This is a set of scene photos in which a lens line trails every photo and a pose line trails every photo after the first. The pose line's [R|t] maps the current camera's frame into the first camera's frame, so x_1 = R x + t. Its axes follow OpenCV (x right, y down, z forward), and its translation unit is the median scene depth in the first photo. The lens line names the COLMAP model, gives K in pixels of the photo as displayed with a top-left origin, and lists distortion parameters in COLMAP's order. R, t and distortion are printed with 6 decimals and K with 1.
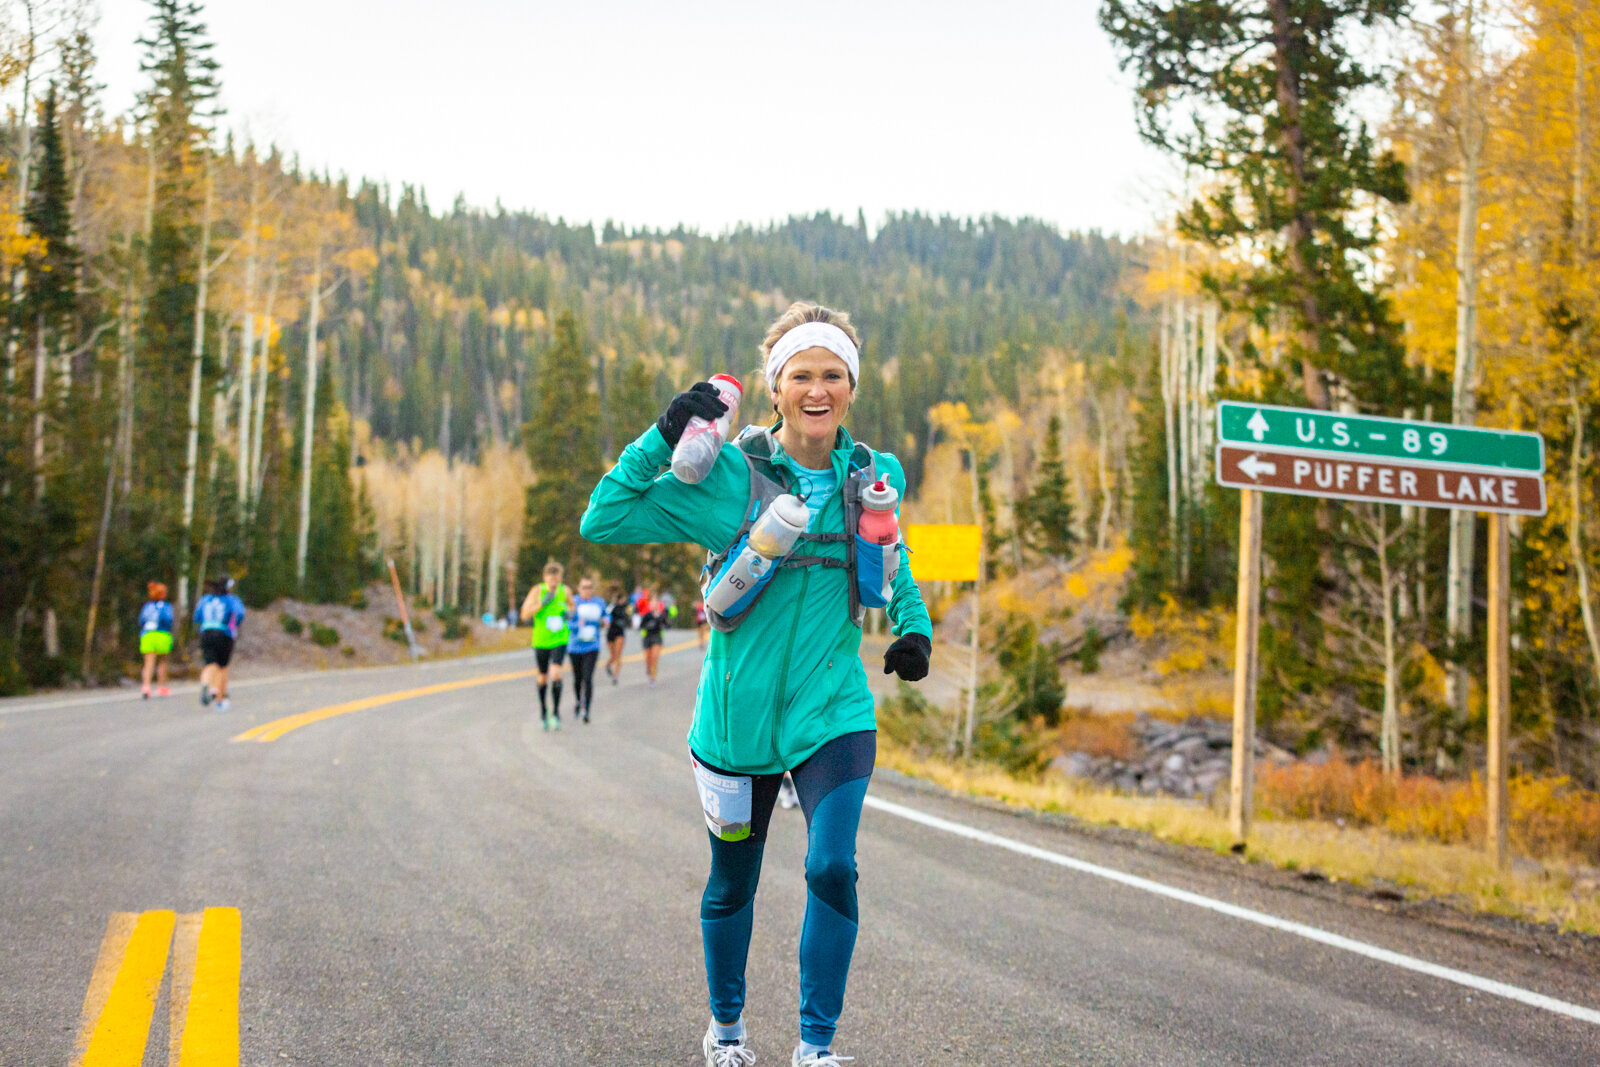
lens RADIAL K [[3233.0, 0, 800.0], [0, 3233.0, 533.5], [0, 0, 1]] dist [0.038352, -0.101087]
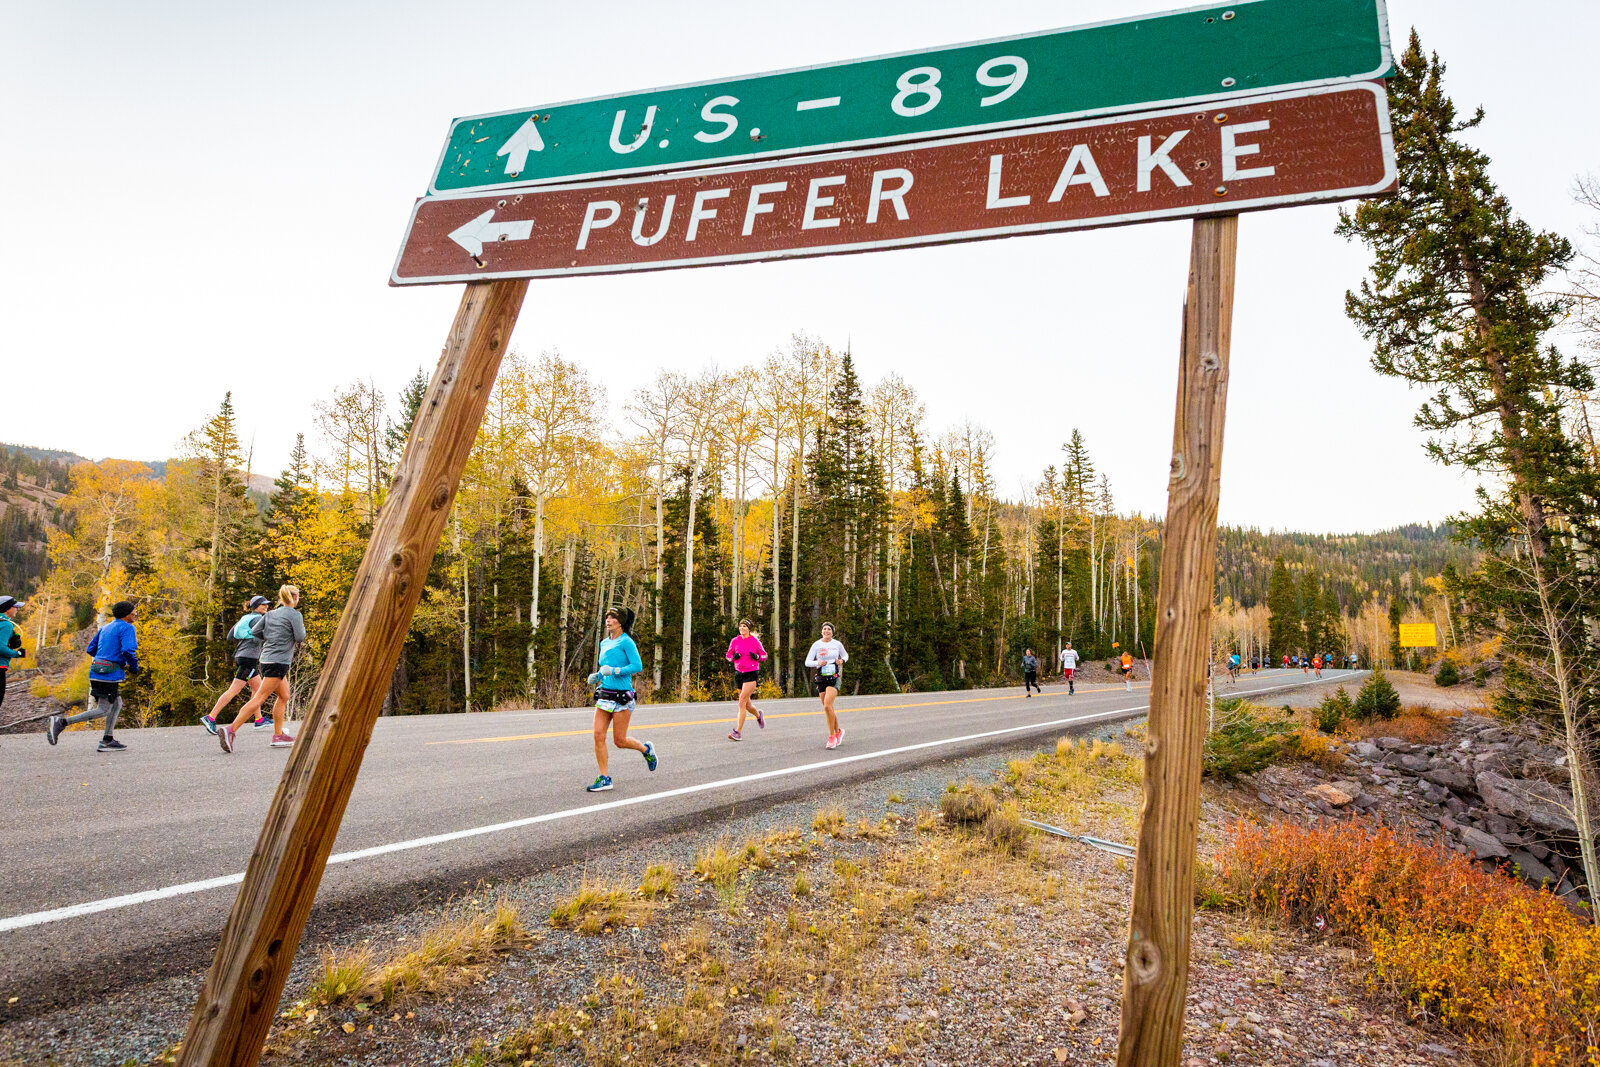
lens RADIAL K [[920.2, 0, 800.0], [0, 920.2, 533.5], [0, 0, 1]] dist [-0.001290, 0.000713]
pose [[0.831505, -0.085392, -0.548915, 0.055229], [0.020450, 0.992150, -0.123367, 0.007514], [0.555141, 0.091355, 0.826724, 0.220460]]
